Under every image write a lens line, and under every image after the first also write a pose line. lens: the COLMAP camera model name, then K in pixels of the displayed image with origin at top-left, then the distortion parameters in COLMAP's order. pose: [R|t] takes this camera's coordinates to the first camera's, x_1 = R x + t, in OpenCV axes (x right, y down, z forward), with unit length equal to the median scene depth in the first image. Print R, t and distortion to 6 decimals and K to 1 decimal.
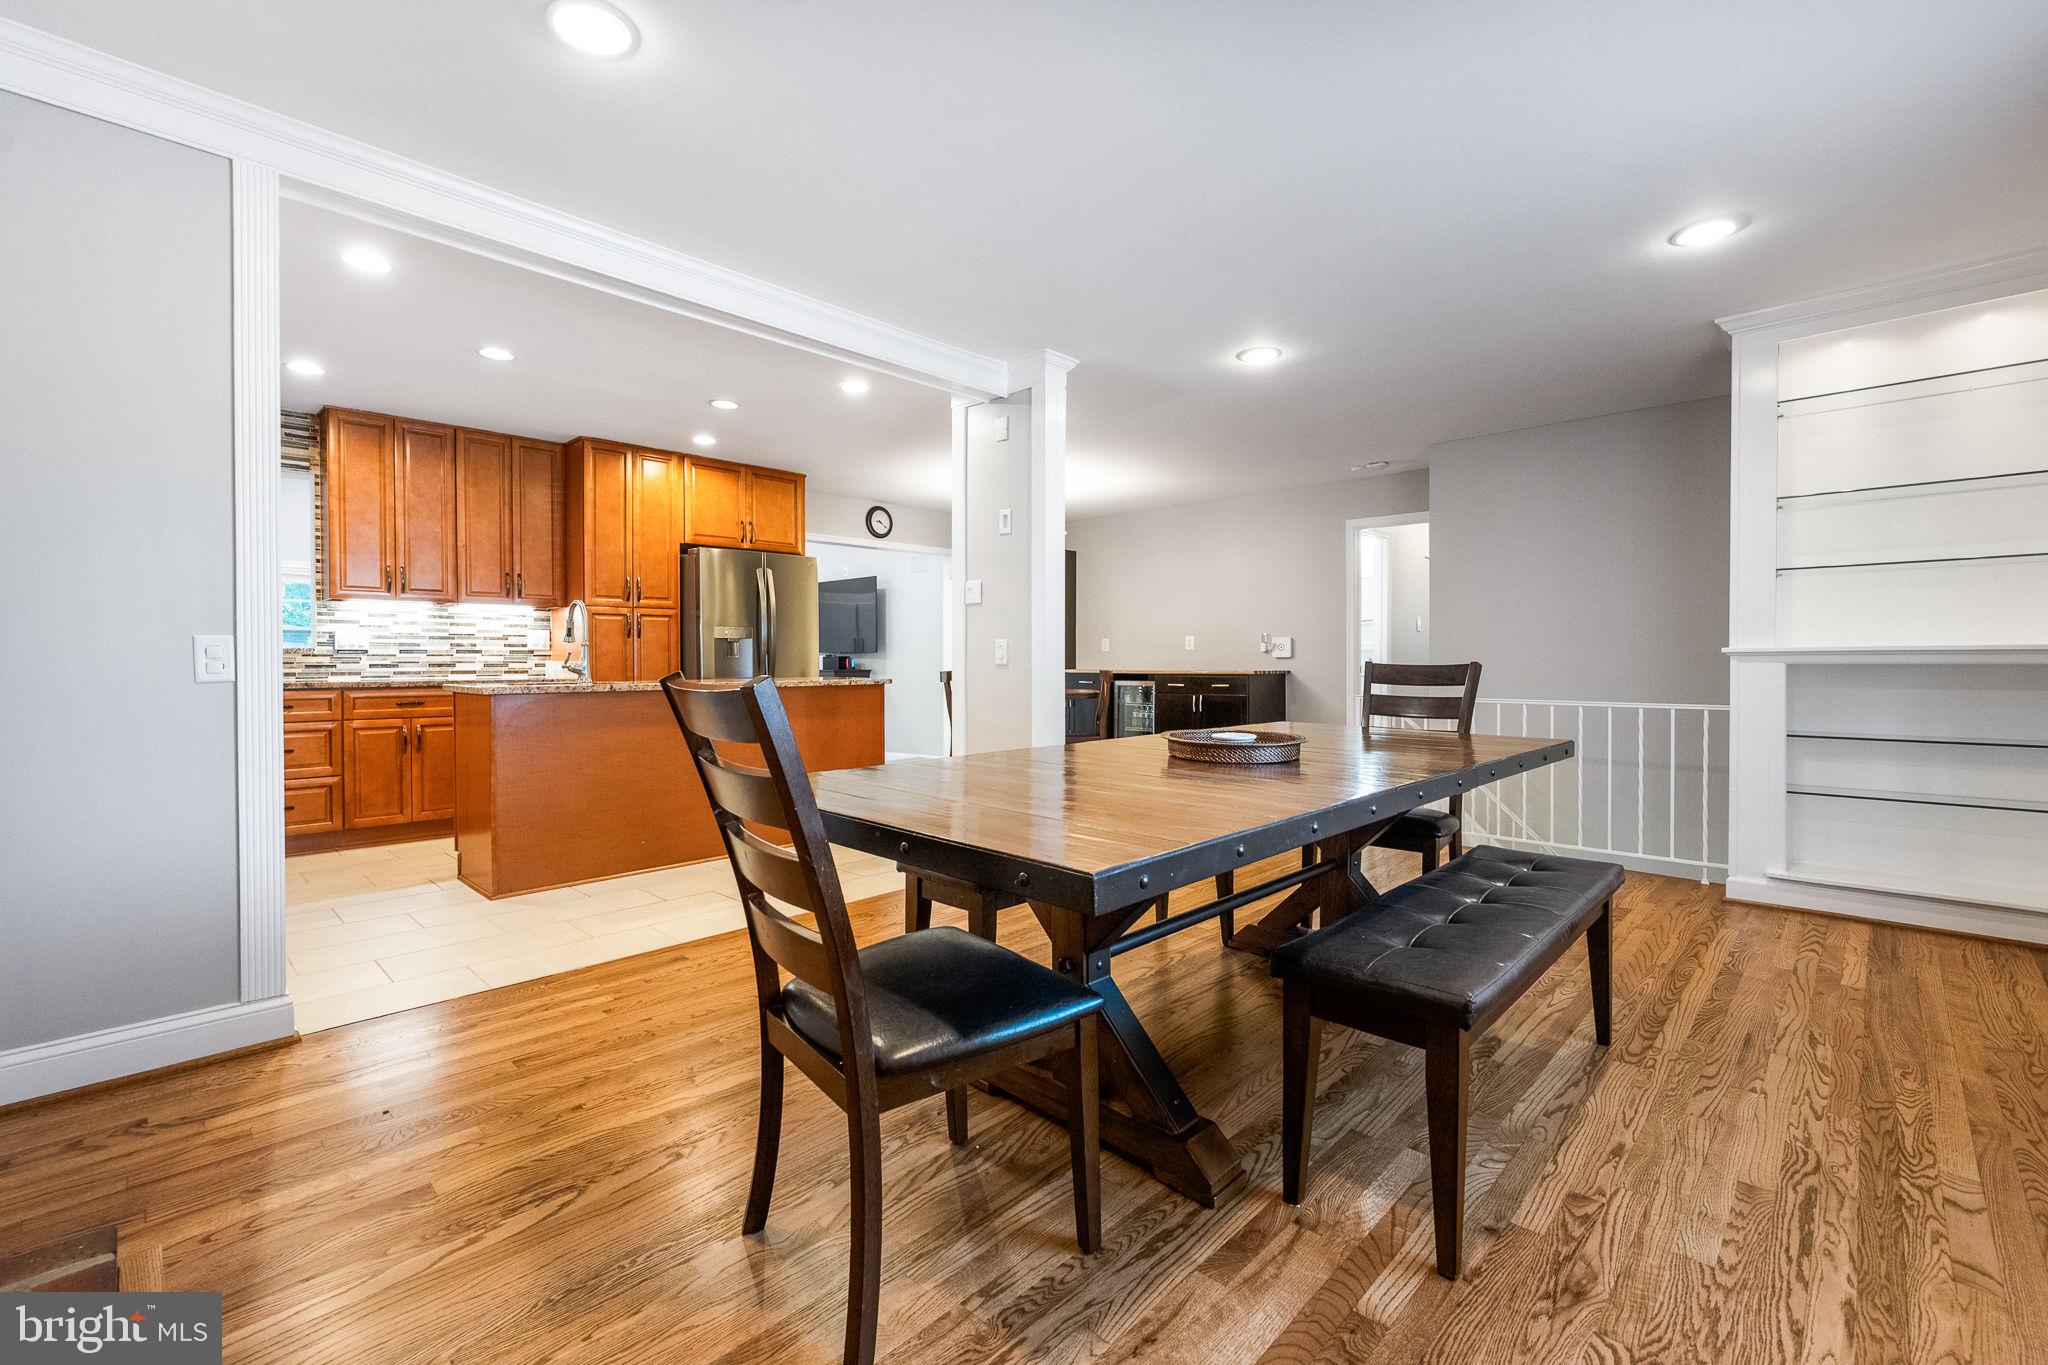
lens RADIAL K [[863.6, 0, 1017.2], [0, 863.6, 672.8], [0, 0, 1]] dist [0.001702, 0.000019]
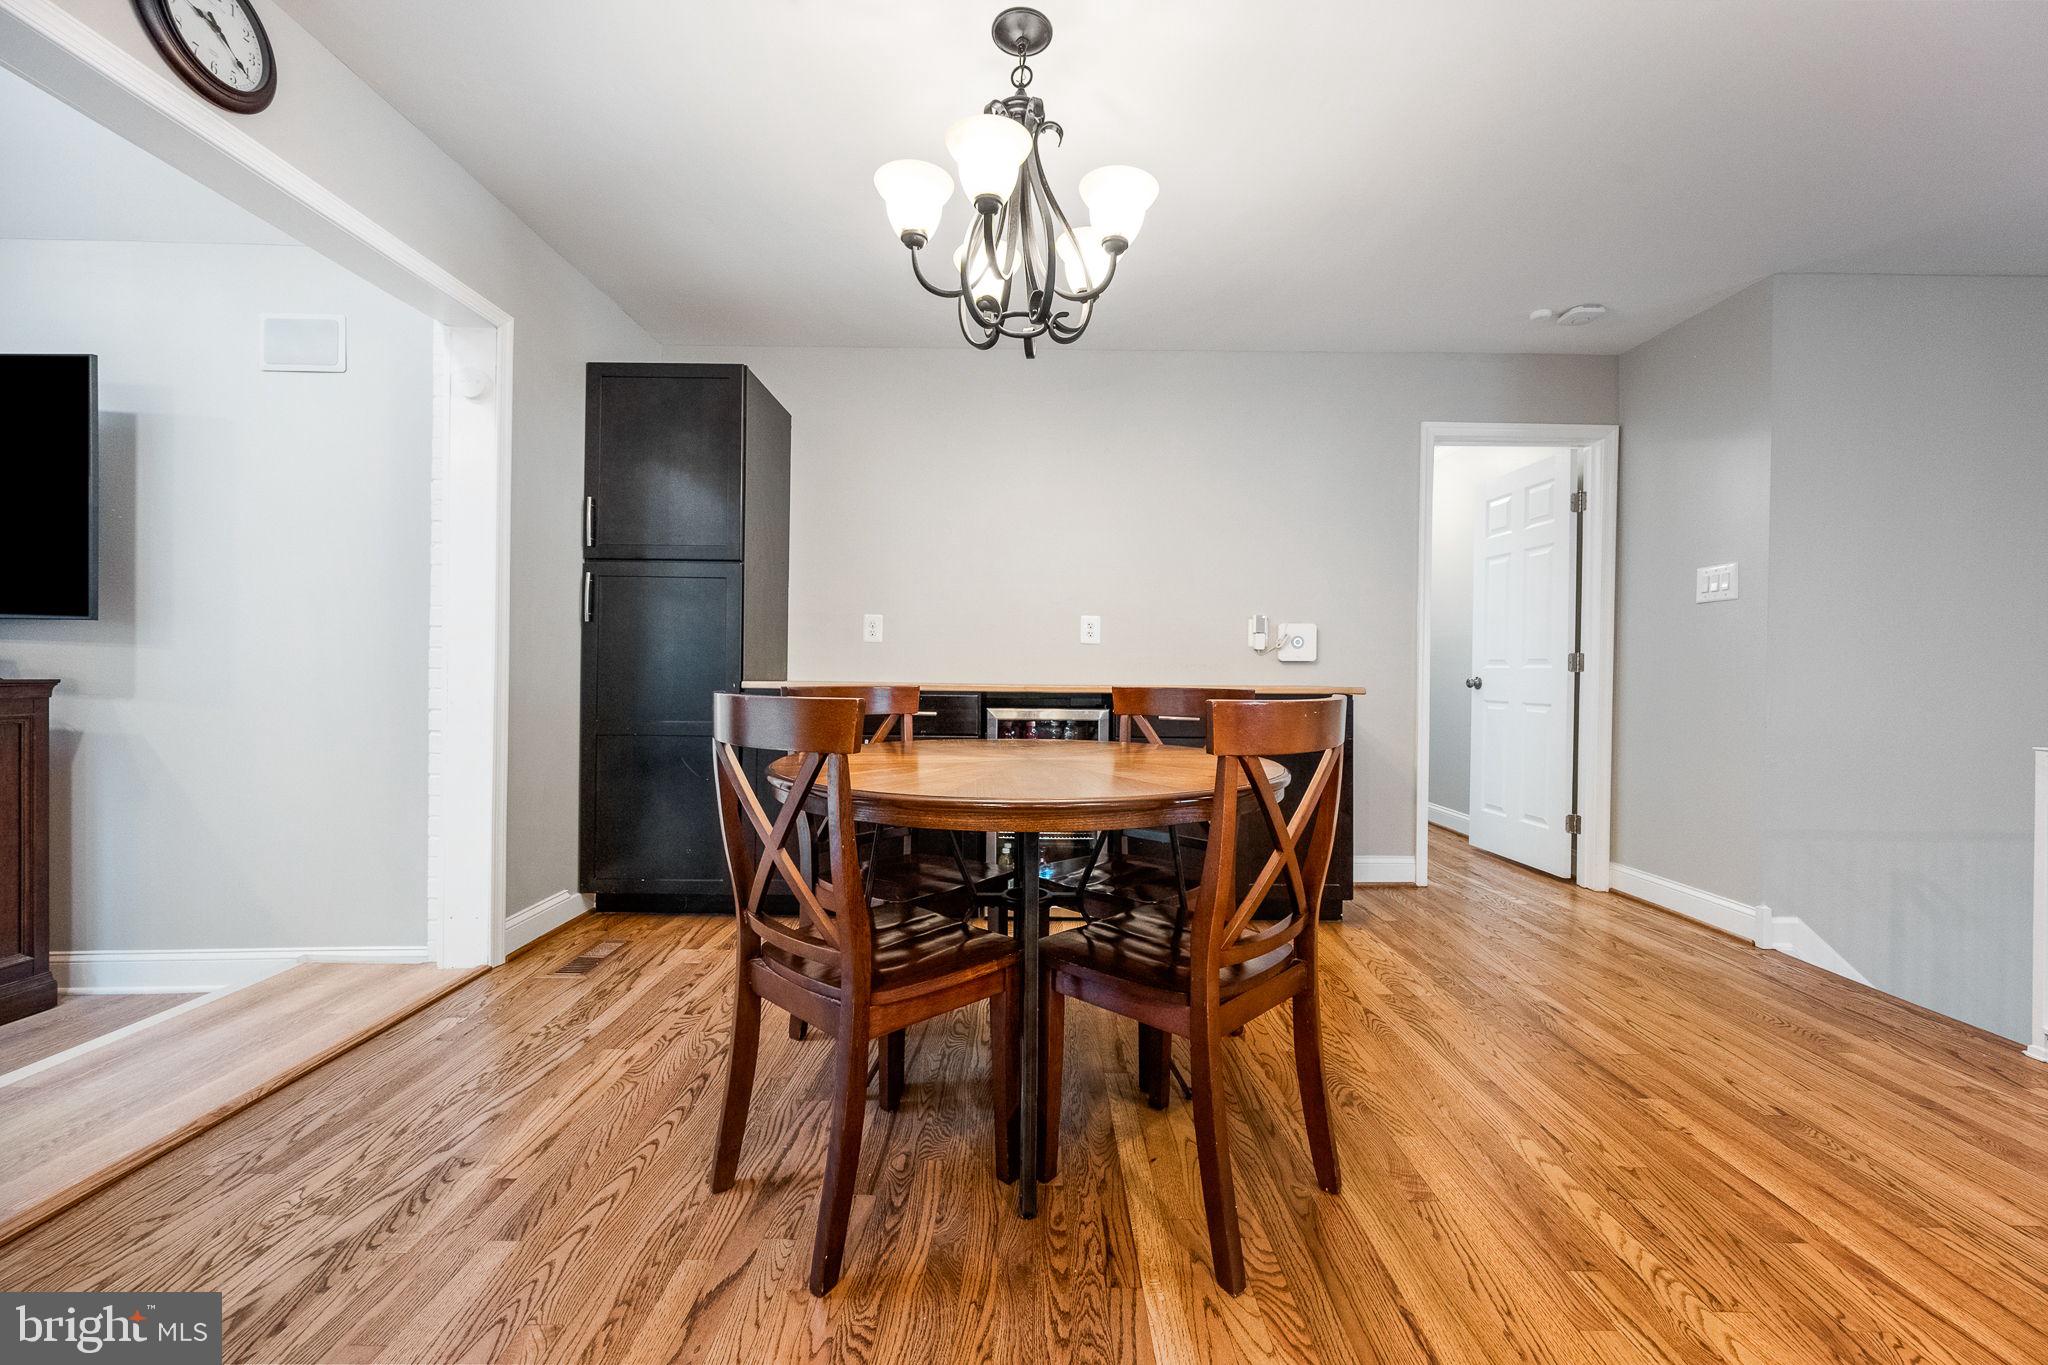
lens RADIAL K [[809.3, 0, 1029.6], [0, 809.3, 679.2], [0, 0, 1]] dist [-0.001156, 0.000116]
pose [[0.711221, 0.001851, 0.702966, -0.170130], [-0.000715, 0.999998, -0.001909, -0.005701], [-0.702968, 0.000855, 0.711221, 0.770943]]
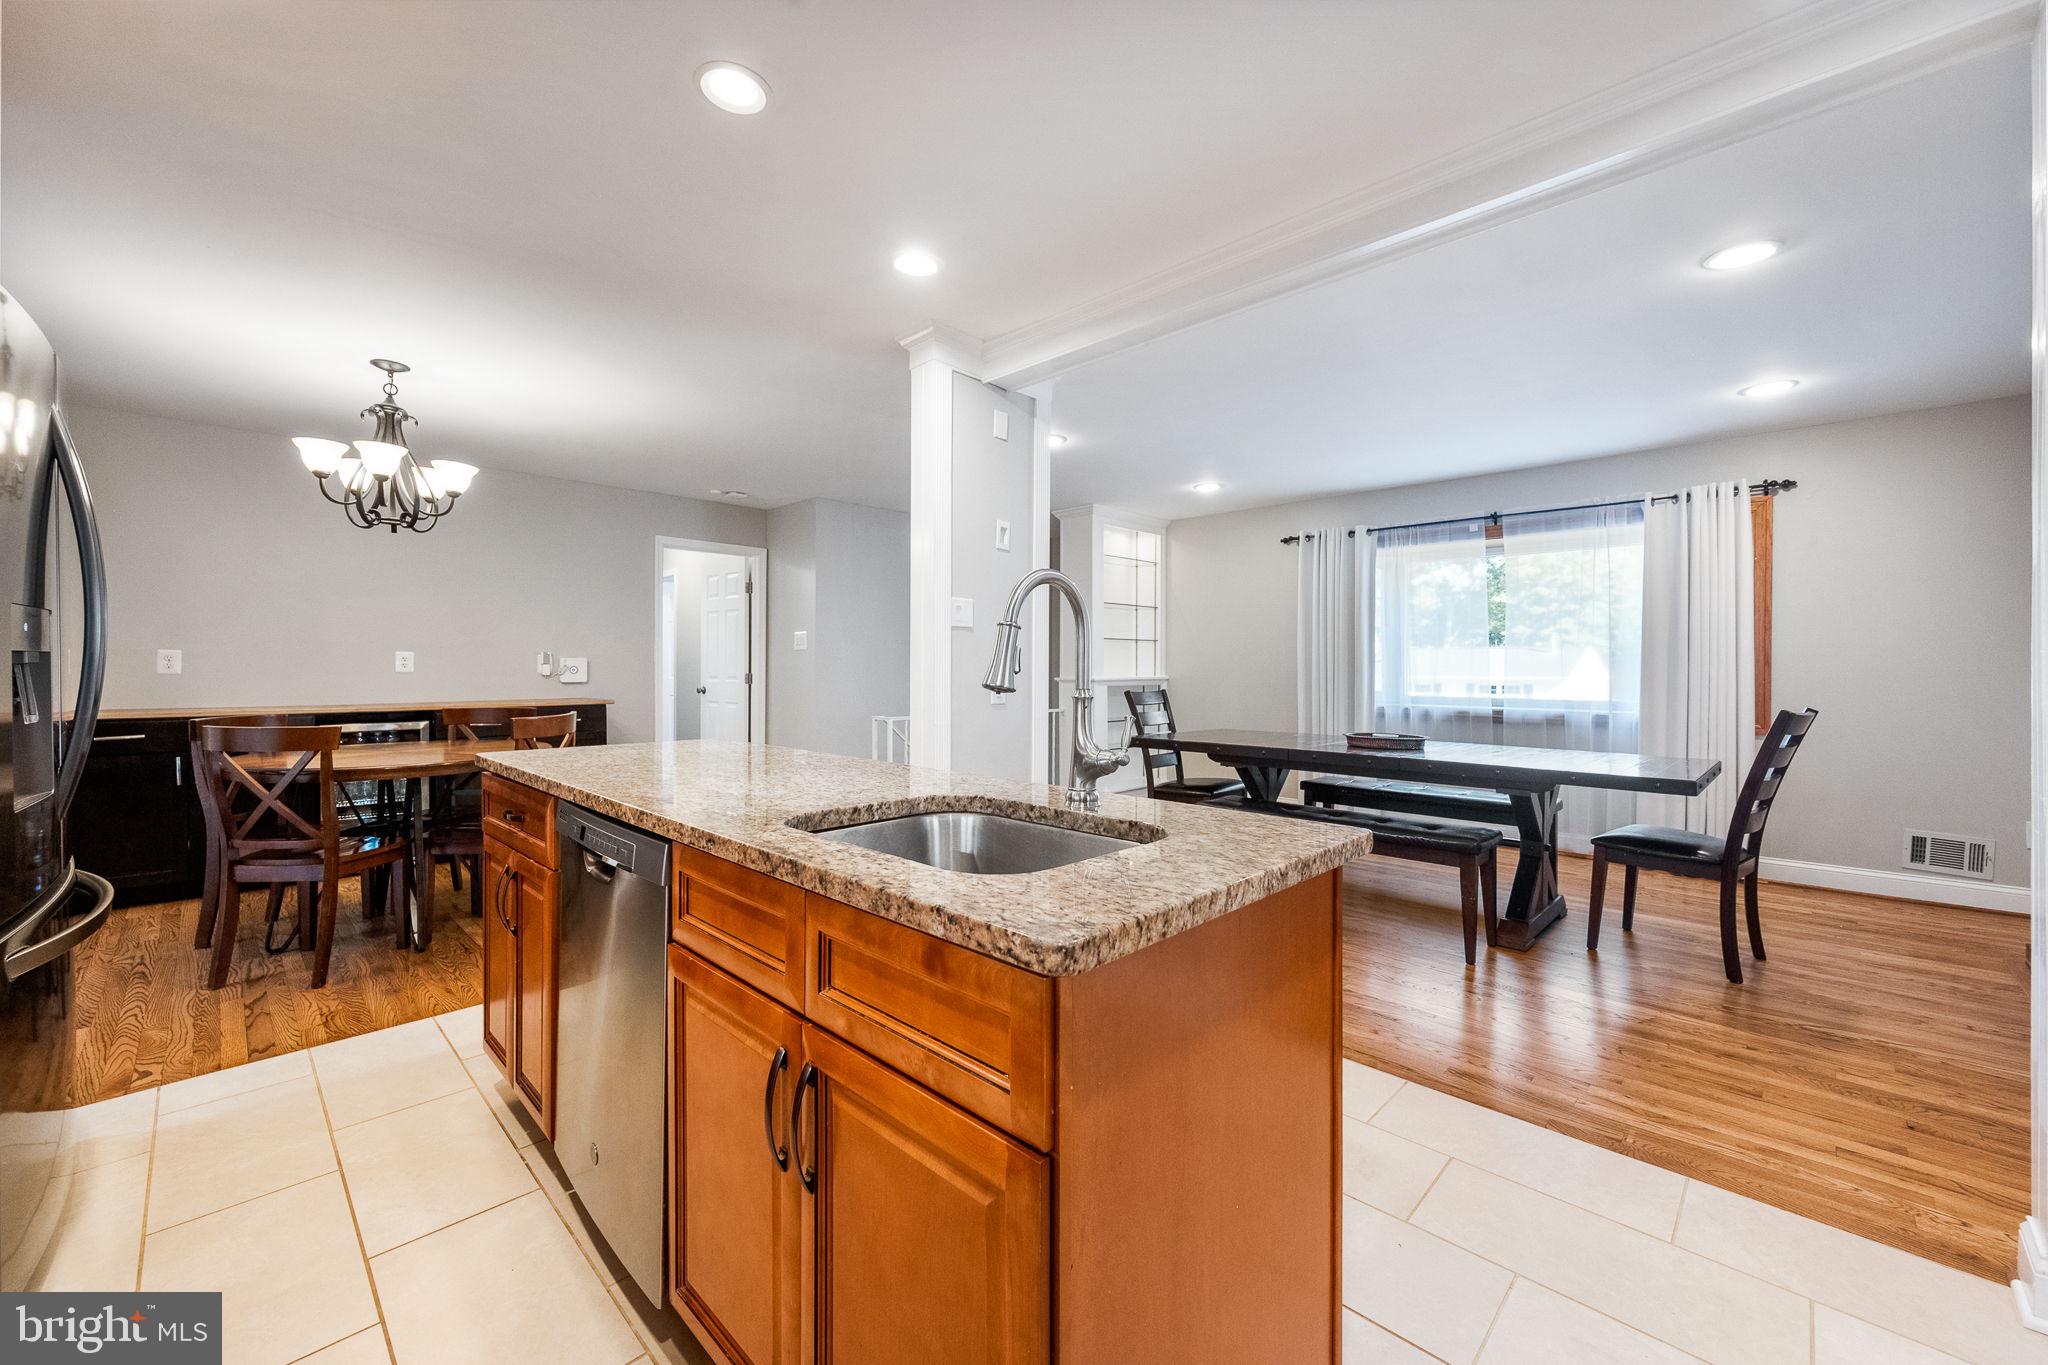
lens RADIAL K [[809.3, 0, 1027.4], [0, 809.3, 668.0], [0, 0, 1]] dist [-0.001156, 0.000116]
pose [[-0.003421, -0.000128, 0.999994, -0.478353], [0.014021, 0.999902, 0.000176, -0.025968], [-0.999896, 0.014022, -0.003419, 0.577277]]
